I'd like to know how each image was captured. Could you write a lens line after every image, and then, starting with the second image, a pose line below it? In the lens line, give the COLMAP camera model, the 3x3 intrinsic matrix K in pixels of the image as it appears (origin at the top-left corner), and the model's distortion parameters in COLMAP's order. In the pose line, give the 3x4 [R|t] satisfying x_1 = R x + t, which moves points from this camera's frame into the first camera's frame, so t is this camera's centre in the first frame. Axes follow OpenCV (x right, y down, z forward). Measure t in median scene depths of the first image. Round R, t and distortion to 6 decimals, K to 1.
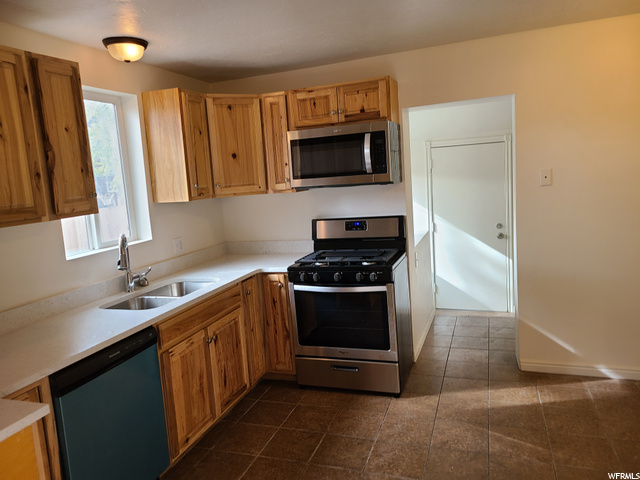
lens RADIAL K [[474.0, 0, 313.2], [0, 474.0, 230.1], [0, 0, 1]] dist [0.057596, -0.036871]
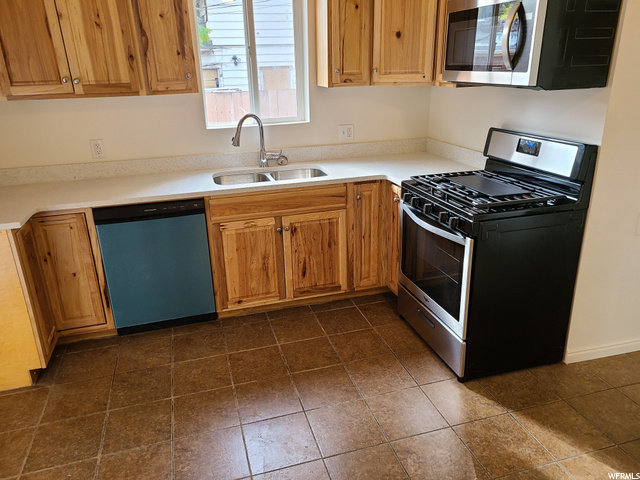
lens RADIAL K [[480.2, 0, 318.6], [0, 480.2, 234.7], [0, 0, 1]] dist [0.035492, -0.009188]
pose [[0.591232, 0.328482, -0.736576, 0.589496], [-0.112793, 0.938000, 0.327772, -0.108376], [0.798575, -0.110708, 0.591626, 0.425009]]
